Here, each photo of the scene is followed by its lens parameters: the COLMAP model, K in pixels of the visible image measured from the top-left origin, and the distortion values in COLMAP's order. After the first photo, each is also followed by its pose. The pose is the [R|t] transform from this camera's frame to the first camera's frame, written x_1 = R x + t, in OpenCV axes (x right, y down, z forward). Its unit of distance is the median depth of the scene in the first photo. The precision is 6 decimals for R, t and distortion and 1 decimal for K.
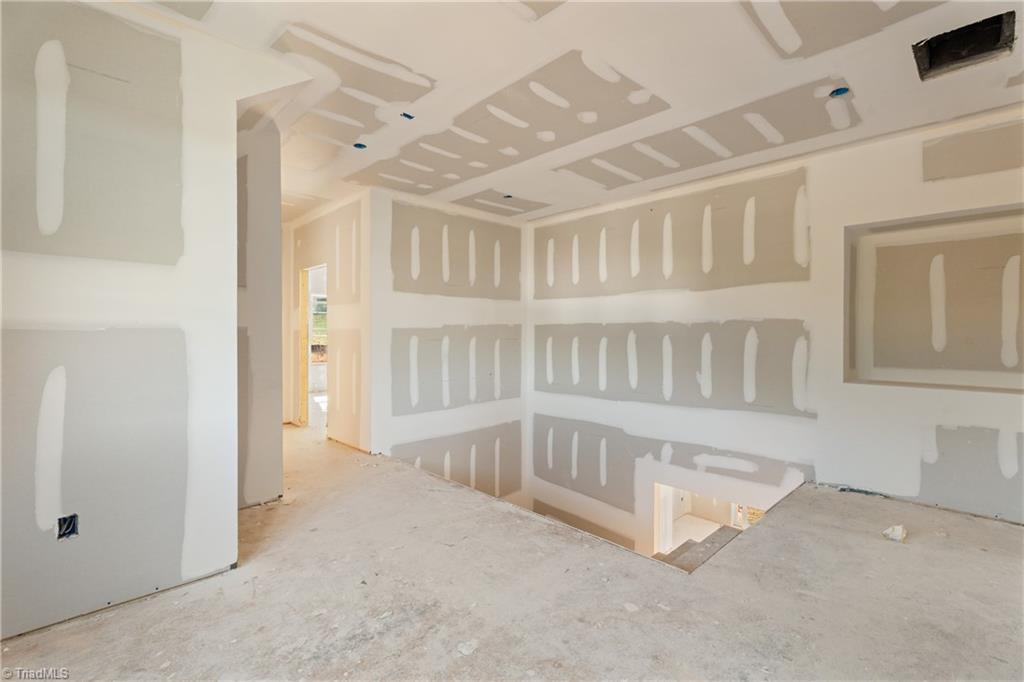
lens RADIAL K [[459.4, 0, 510.6], [0, 459.4, 334.9], [0, 0, 1]] dist [0.000514, -0.000486]
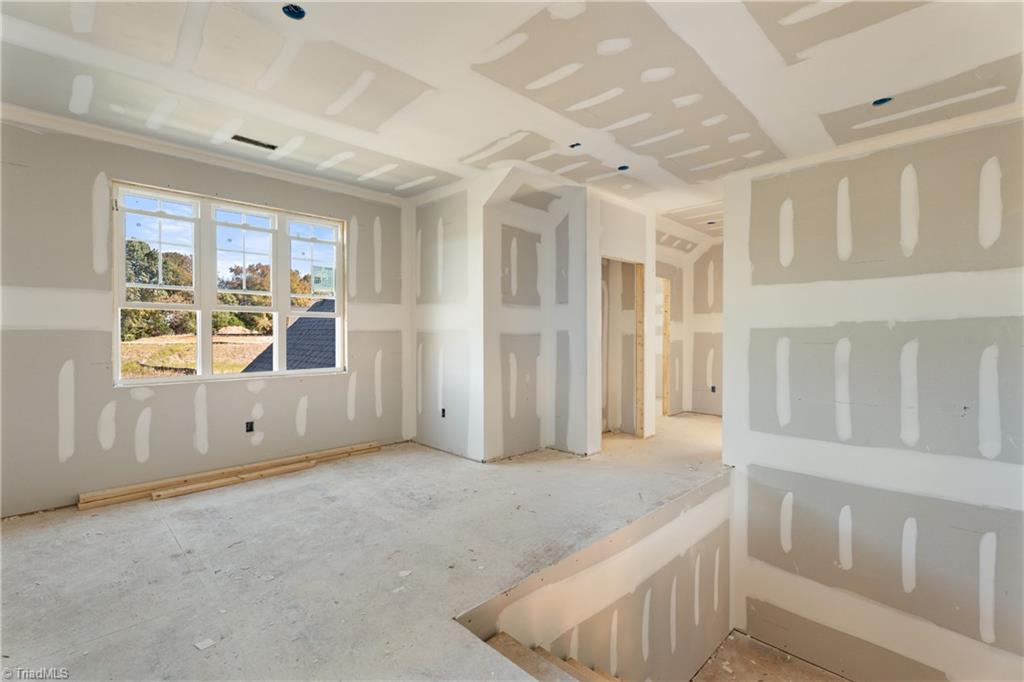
lens RADIAL K [[459.4, 0, 510.6], [0, 459.4, 340.9], [0, 0, 1]] dist [0.000514, -0.000486]
pose [[0.006195, 0.011436, -0.999915, 0.702116], [-0.002522, 0.999932, 0.011421, 0.000009], [0.999978, 0.002451, 0.006224, 0.628533]]
